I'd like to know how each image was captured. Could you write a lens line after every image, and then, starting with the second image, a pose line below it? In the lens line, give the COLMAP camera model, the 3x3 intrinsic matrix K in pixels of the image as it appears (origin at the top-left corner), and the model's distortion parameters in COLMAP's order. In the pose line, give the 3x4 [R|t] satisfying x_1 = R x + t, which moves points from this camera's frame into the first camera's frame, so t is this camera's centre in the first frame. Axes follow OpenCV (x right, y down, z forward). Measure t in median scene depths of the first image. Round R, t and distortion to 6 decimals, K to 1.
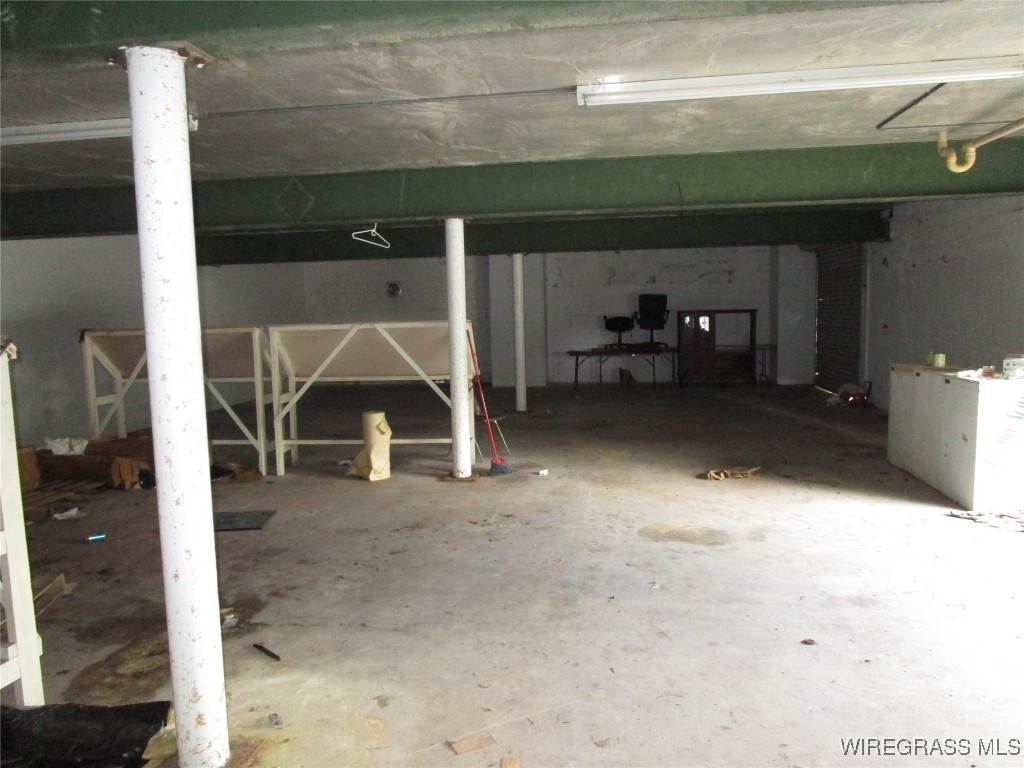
lens RADIAL K [[738.1, 0, 511.9], [0, 738.1, 385.2], [0, 0, 1]] dist [-0.014831, 0.004036]
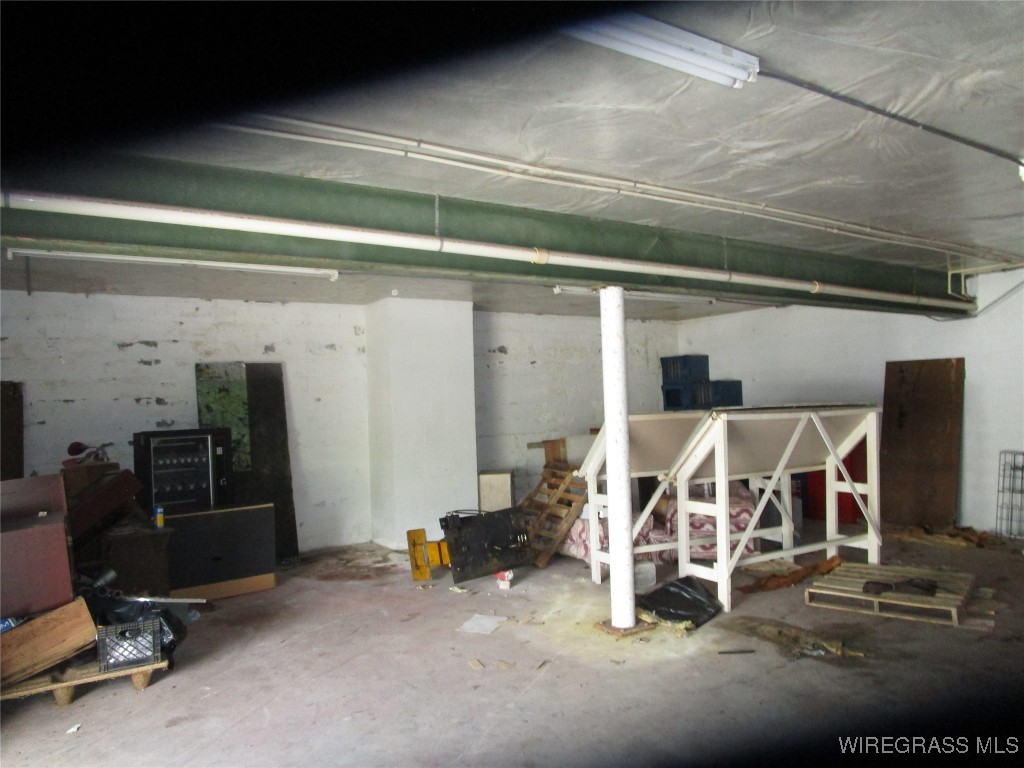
lens RADIAL K [[738.1, 0, 514.9], [0, 738.1, 388.0], [0, 0, 1]] dist [-0.014831, 0.004036]
pose [[-0.752334, 0.027254, -0.658218, 0.909077], [-0.017265, 0.997985, 0.061056, -0.208455], [0.658556, 0.057299, -0.750347, 1.853981]]
